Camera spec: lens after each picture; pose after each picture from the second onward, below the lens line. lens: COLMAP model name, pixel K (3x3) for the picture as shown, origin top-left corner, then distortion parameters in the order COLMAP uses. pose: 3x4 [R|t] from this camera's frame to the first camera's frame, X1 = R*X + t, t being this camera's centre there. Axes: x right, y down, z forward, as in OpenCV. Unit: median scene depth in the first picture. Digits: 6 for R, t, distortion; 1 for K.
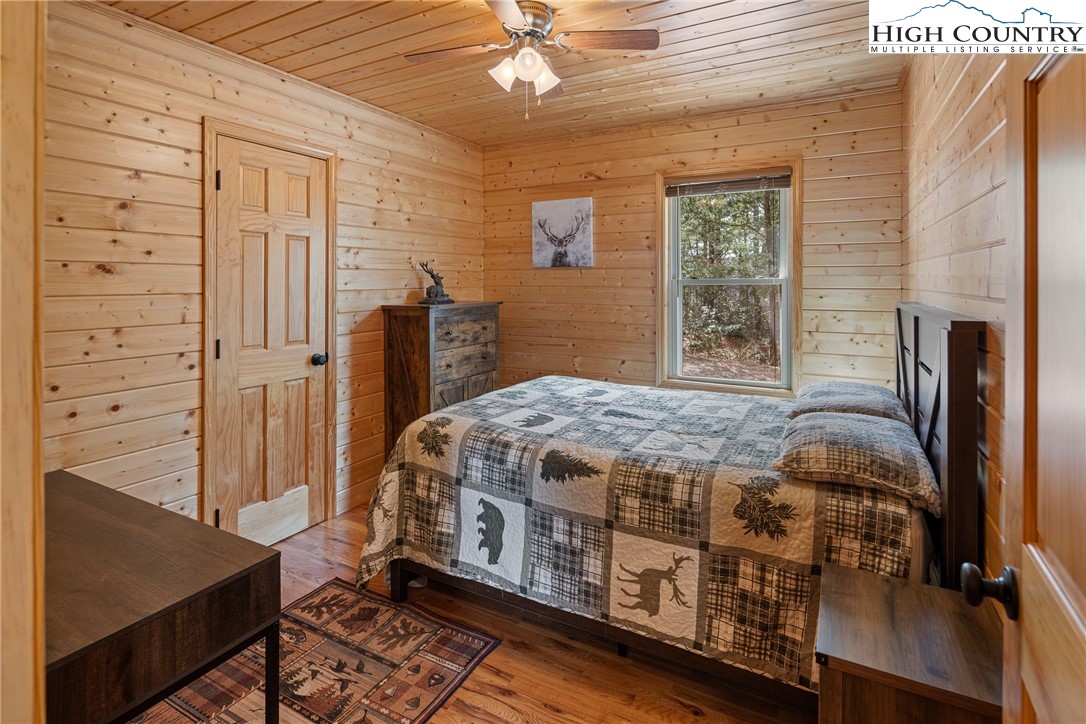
lens RADIAL K [[532.3, 0, 527.5], [0, 532.3, 365.0], [0, 0, 1]] dist [0.002021, 0.000132]
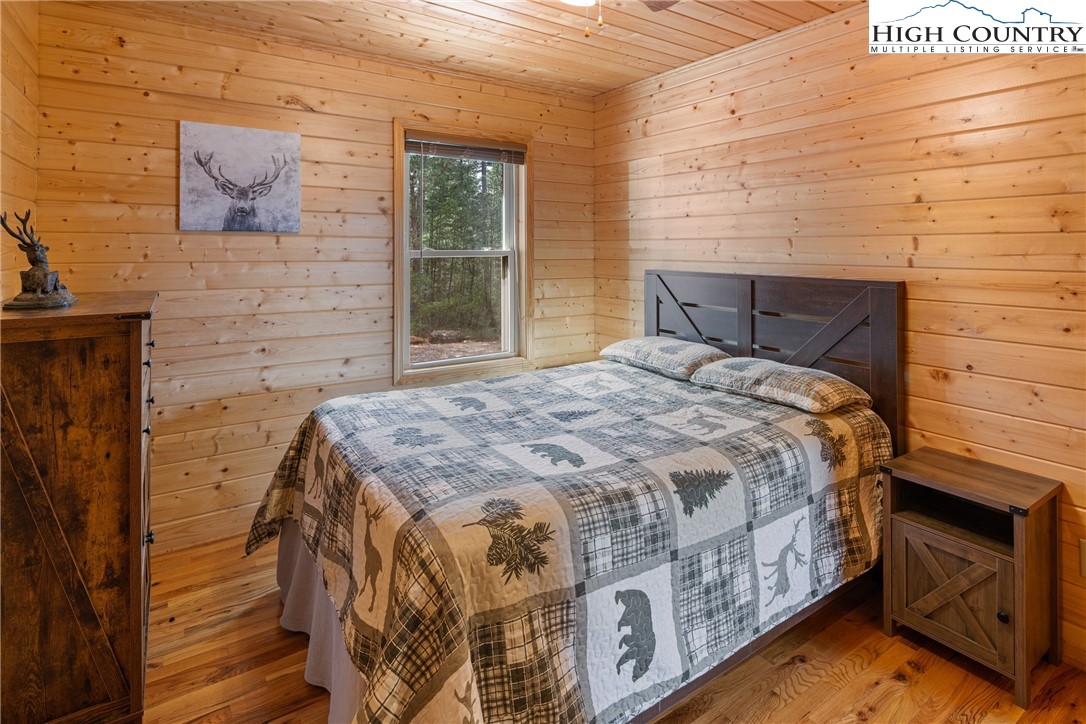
lens RADIAL K [[553.0, 0, 545.3], [0, 553.0, 299.7], [0, 0, 1]] dist [-0.000541, -0.001300]
pose [[0.440011, -0.081477, 0.894288, -0.665170], [0.136543, 0.990366, 0.023048, -0.123566], [-0.887551, 0.111967, 0.446897, 0.700784]]
